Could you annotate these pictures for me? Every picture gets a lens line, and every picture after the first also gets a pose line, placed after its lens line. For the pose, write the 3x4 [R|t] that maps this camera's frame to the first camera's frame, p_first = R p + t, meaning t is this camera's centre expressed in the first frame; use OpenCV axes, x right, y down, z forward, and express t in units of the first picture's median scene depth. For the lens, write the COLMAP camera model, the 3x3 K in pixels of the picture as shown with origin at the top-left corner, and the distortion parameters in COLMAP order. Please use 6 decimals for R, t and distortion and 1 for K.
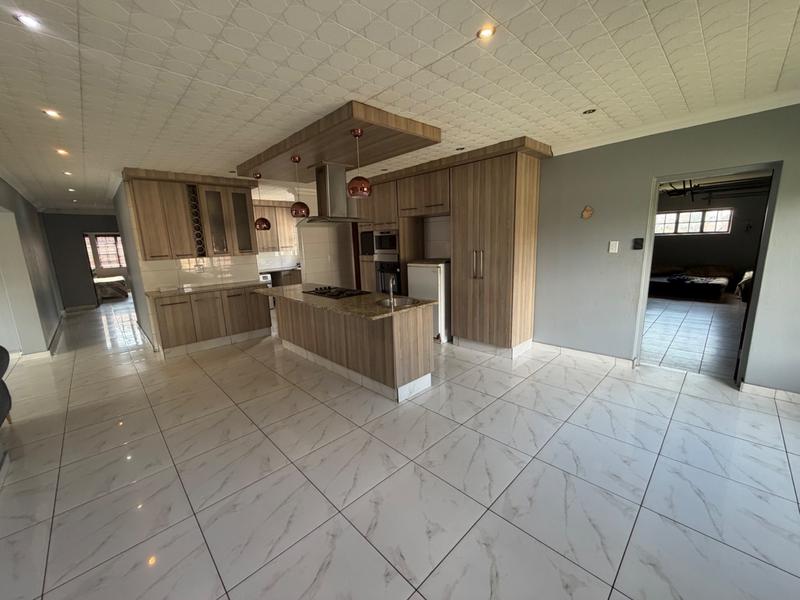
lens RADIAL K [[319.2, 0, 399.3], [0, 319.2, 301.1], [0, 0, 1]] dist [-0.000427, -0.000043]
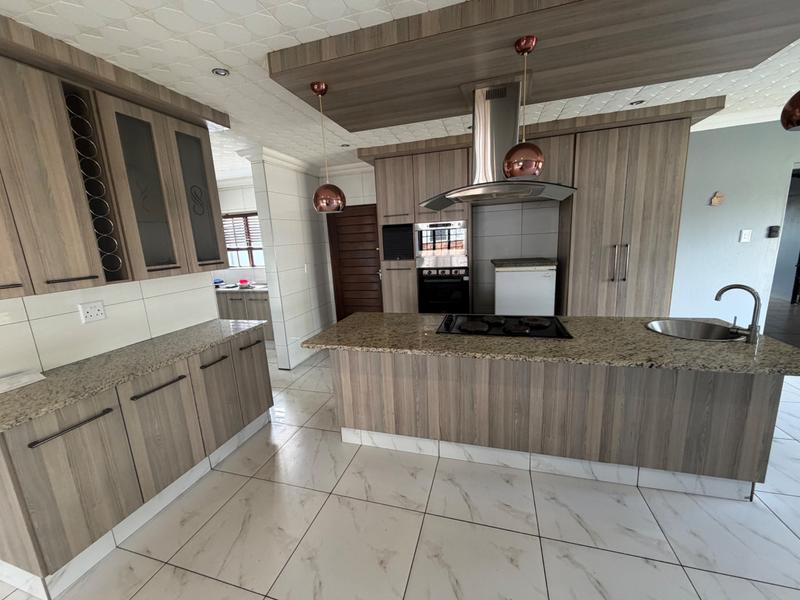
lens RADIAL K [[319.2, 0, 400.0], [0, 319.2, 299.9], [0, 0, 1]] dist [-0.000427, -0.000043]
pose [[0.870665, -0.105061, 0.480526, -0.549564], [0.114676, 0.993358, 0.009402, -0.085592], [-0.478322, 0.046919, 0.876930, 0.533544]]
